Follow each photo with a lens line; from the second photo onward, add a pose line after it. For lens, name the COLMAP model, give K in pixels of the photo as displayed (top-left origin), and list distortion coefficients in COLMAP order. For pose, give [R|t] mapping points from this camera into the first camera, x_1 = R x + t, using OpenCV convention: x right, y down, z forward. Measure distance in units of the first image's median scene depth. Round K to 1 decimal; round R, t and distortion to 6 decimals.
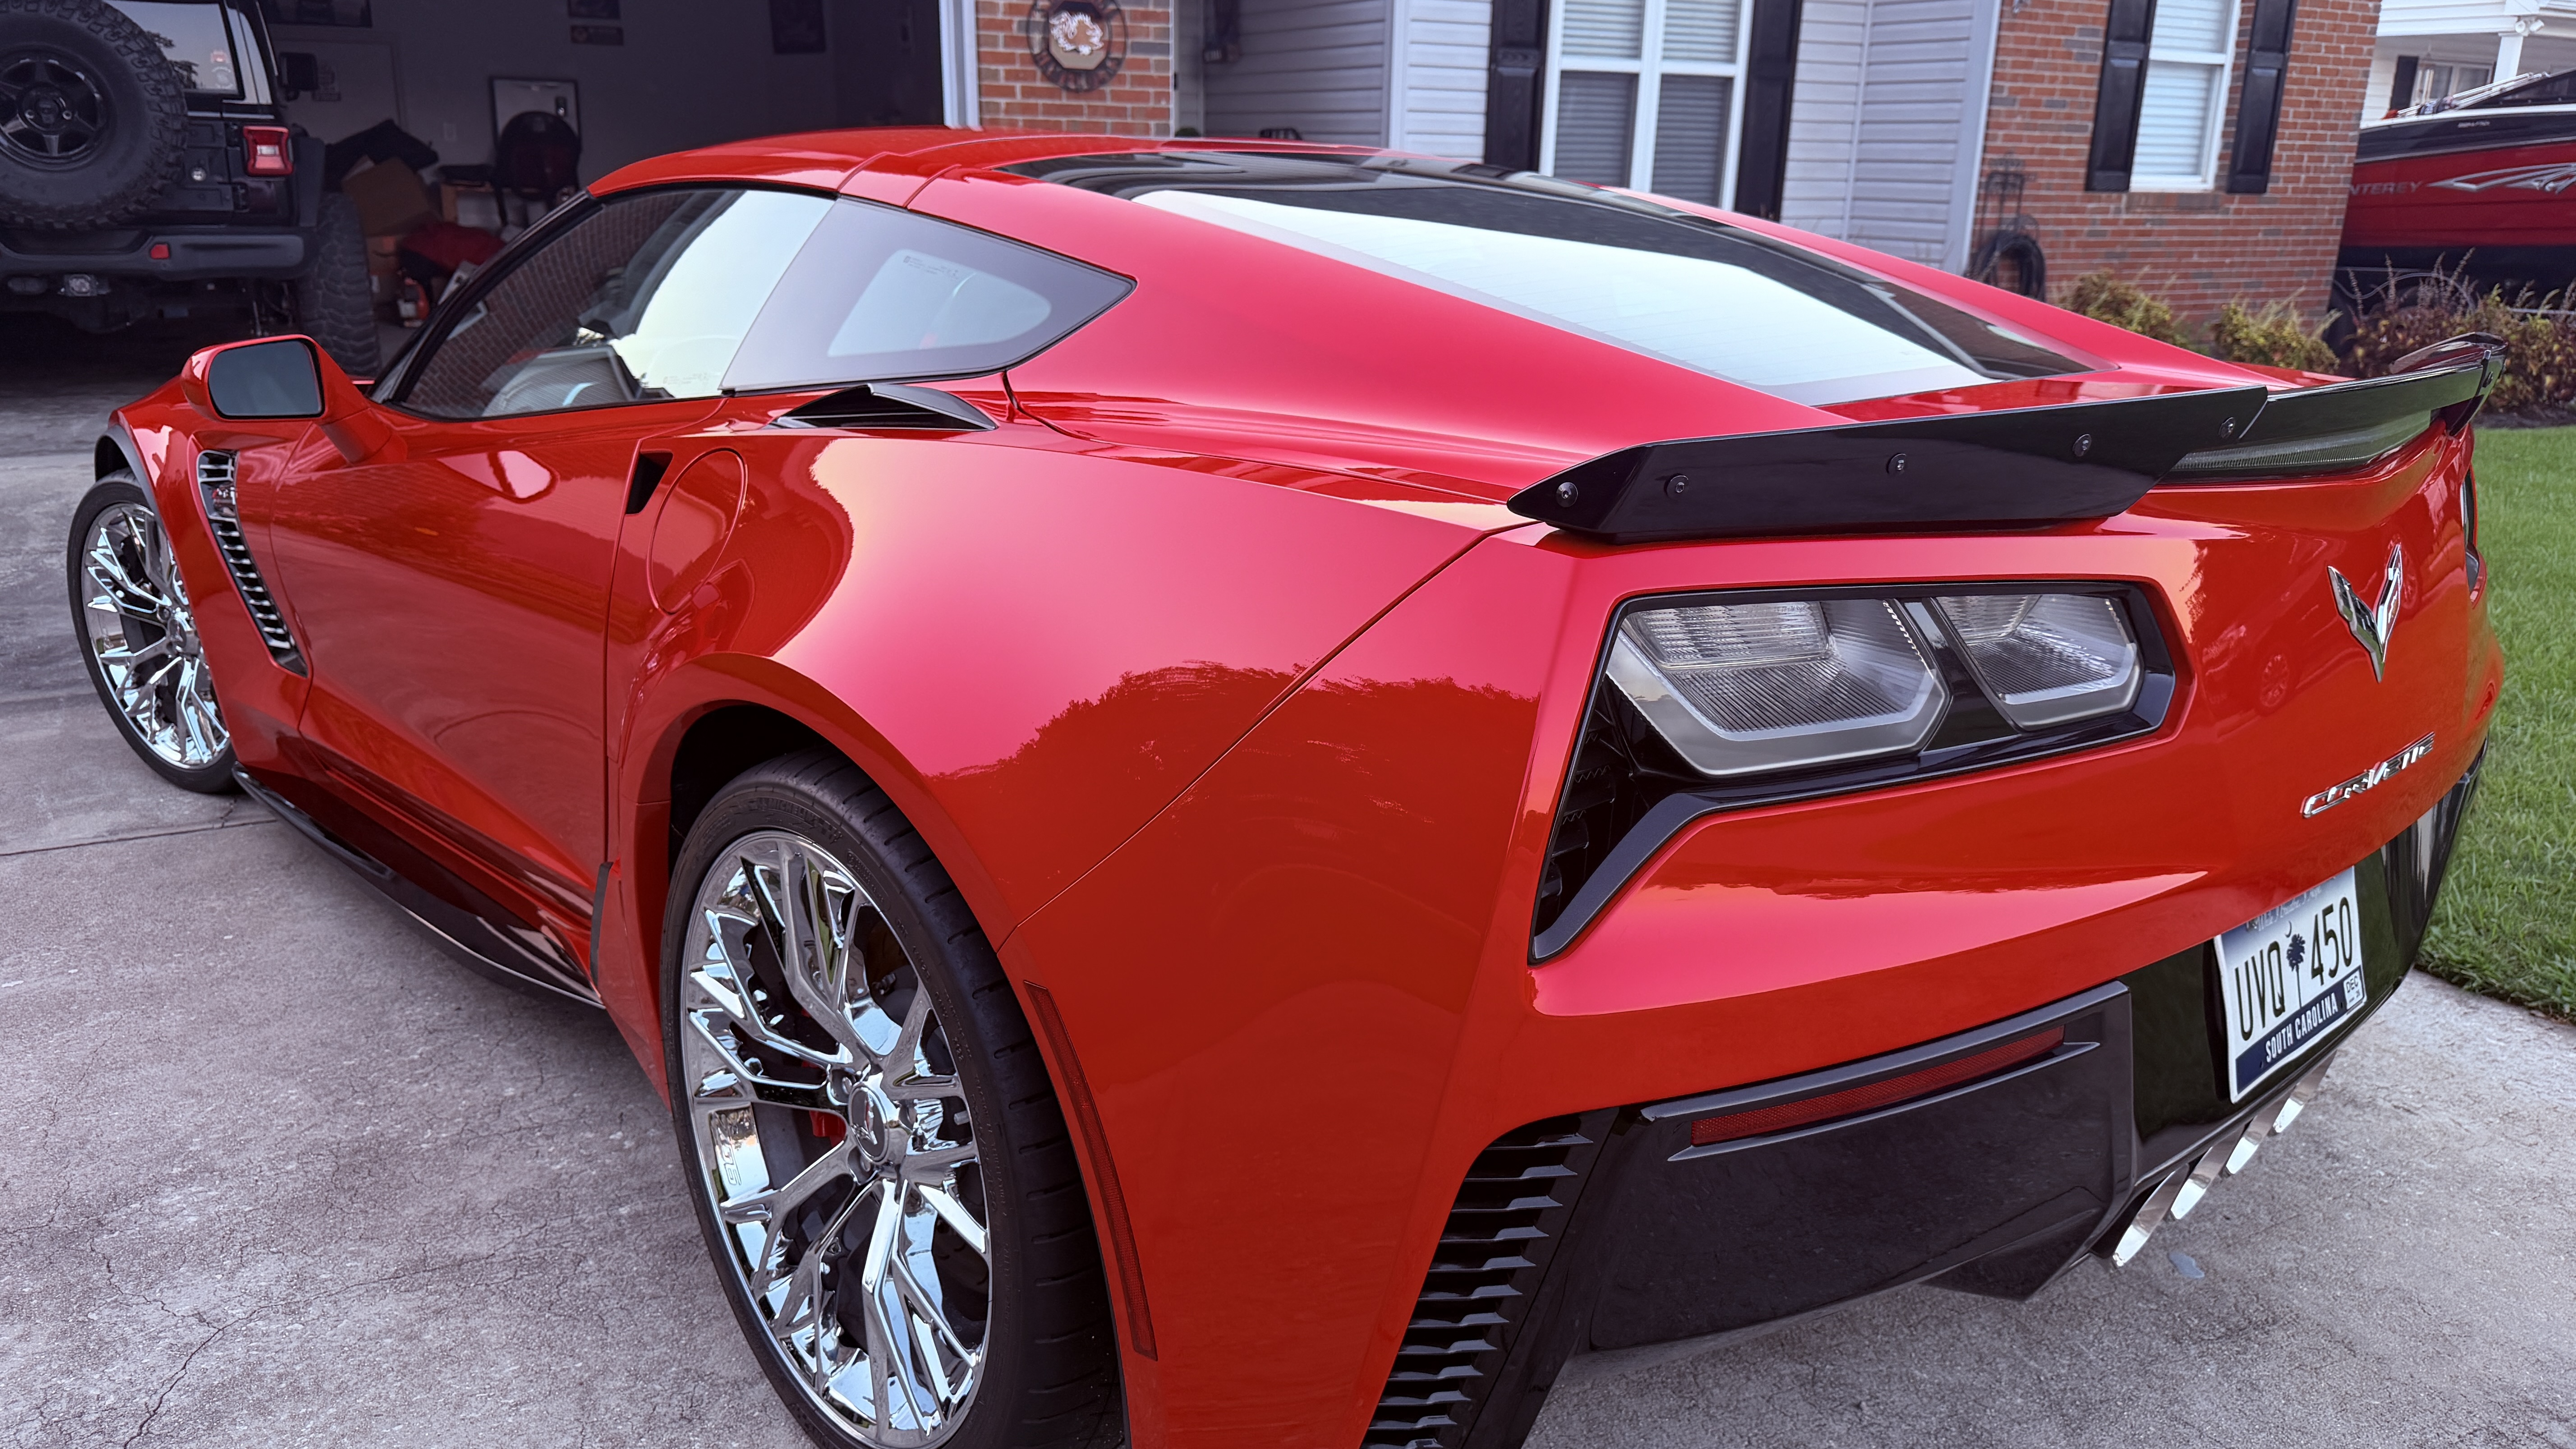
lens RADIAL K [[1795.3, 0, 1300.7], [0, 1795.3, 734.5], [0, 0, 1]] dist [0.013400, -0.024679]
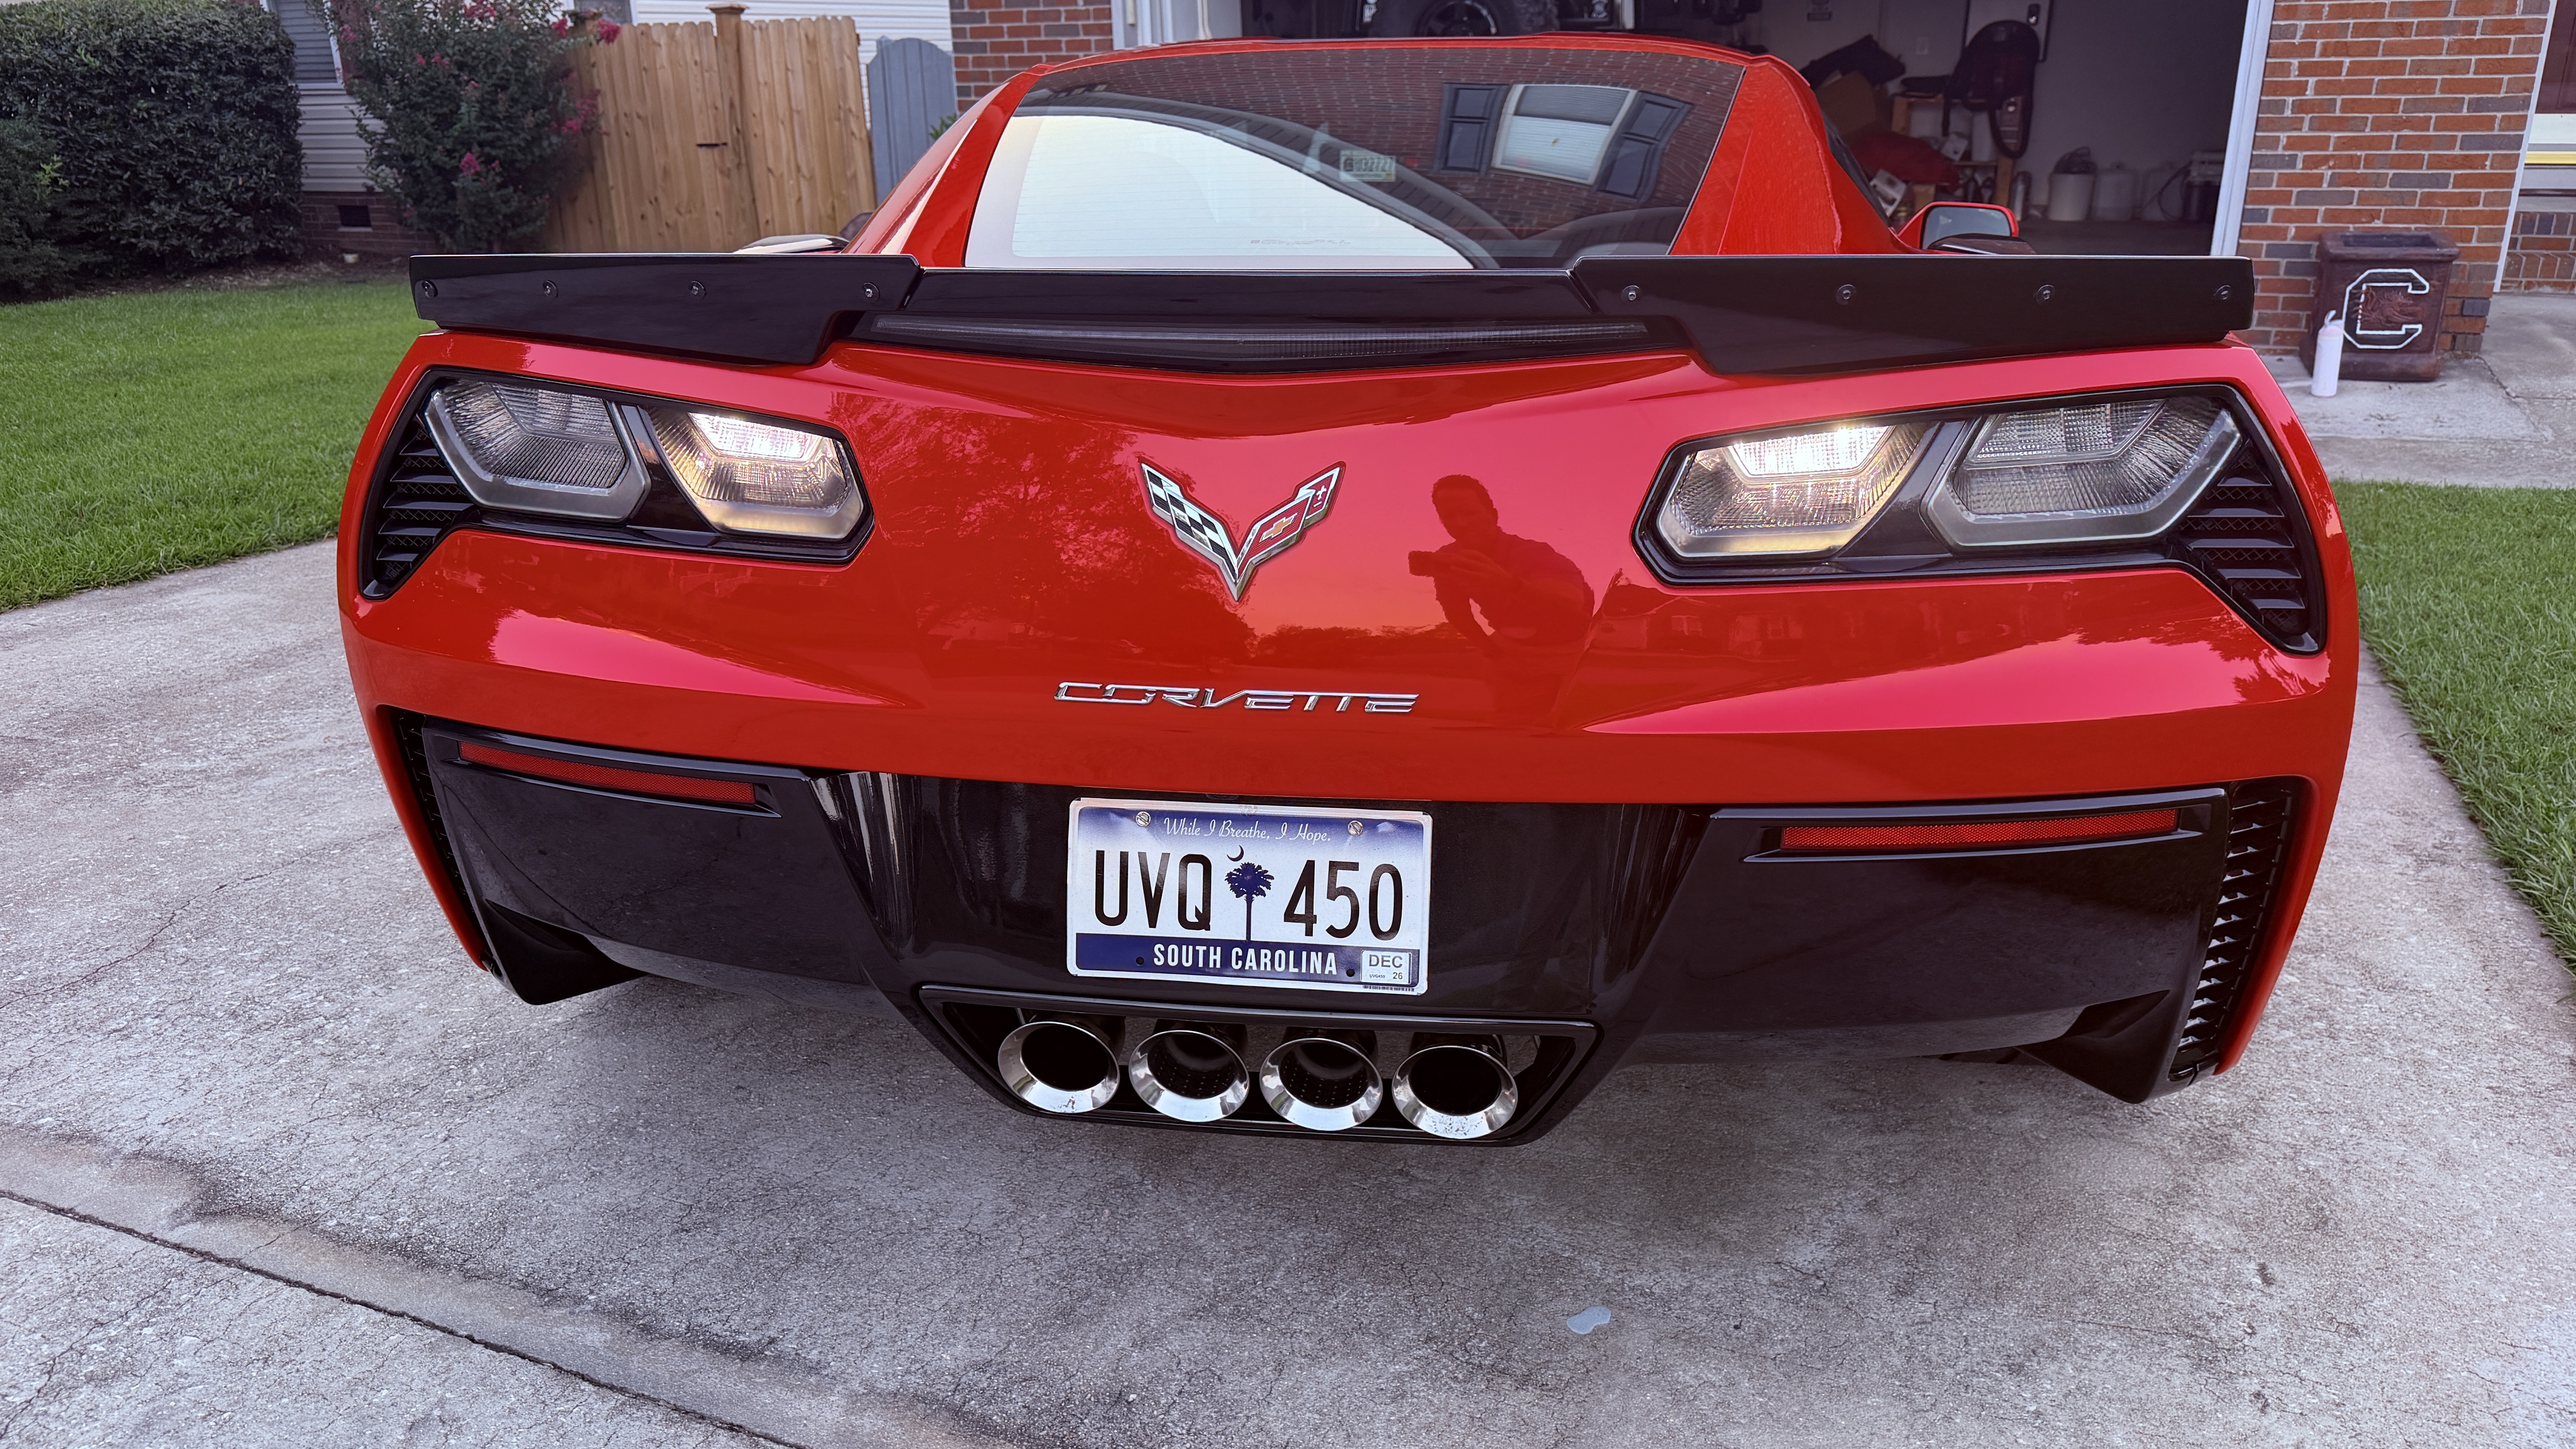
lens RADIAL K [[1795.3, 0, 1260.0], [0, 1795.3, 709.0], [0, 0, 1]] dist [0.013400, -0.024679]
pose [[0.638748, 0.227318, -0.735070, 0.142486], [-0.203119, 0.971288, 0.123865, -0.010149], [0.742121, 0.070188, 0.666580, 0.041177]]
